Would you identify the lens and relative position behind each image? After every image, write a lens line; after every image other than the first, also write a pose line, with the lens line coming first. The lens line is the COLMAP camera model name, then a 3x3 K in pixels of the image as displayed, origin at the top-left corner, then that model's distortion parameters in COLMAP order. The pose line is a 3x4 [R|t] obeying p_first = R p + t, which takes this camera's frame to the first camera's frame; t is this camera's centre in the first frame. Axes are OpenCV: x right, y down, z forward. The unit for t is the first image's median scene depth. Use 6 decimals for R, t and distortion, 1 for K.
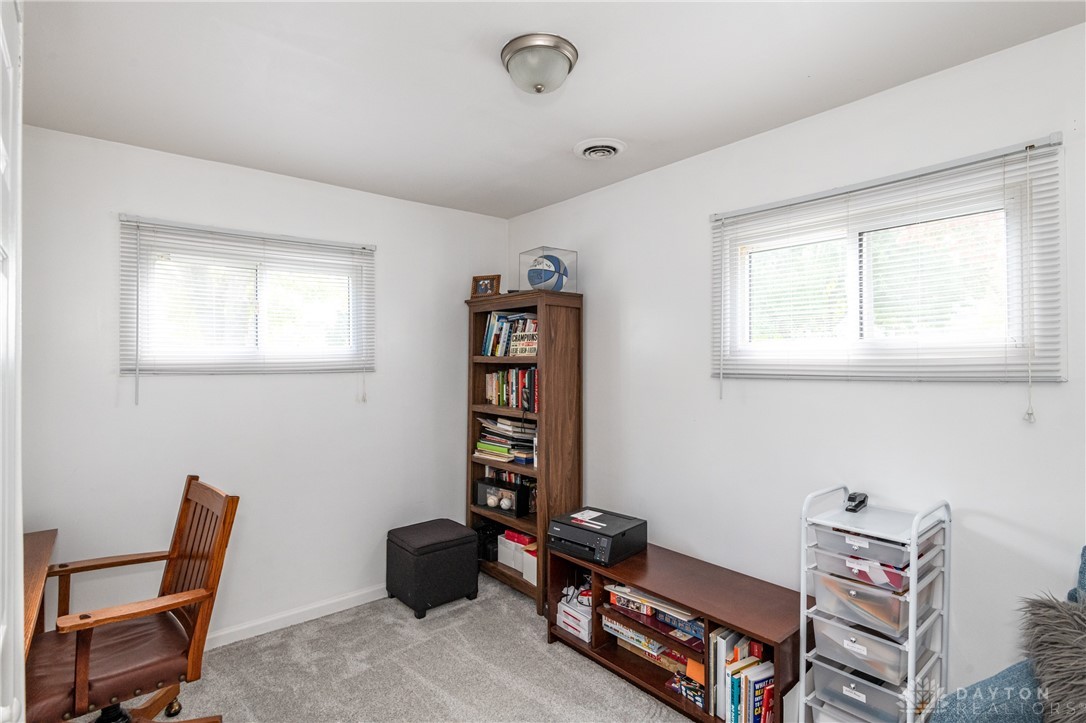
lens RADIAL K [[534.2, 0, 543.5], [0, 534.2, 345.8], [0, 0, 1]] dist [0.031445, -0.020638]
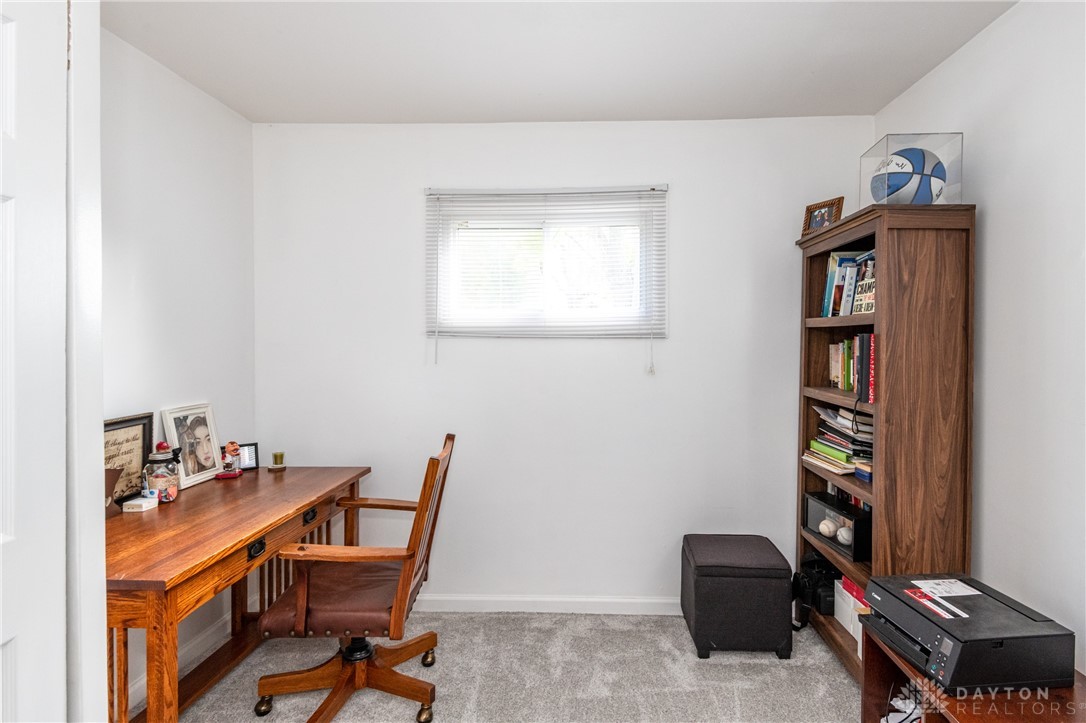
lens RADIAL K [[585.5, 0, 562.5], [0, 585.5, 336.9], [0, 0, 1]] dist [0.035216, -0.028550]
pose [[0.746052, 0.002362, -0.665884, 0.169337], [0.012864, 0.999756, 0.017959, 0.028885], [0.665763, -0.021965, 0.745840, 0.232485]]
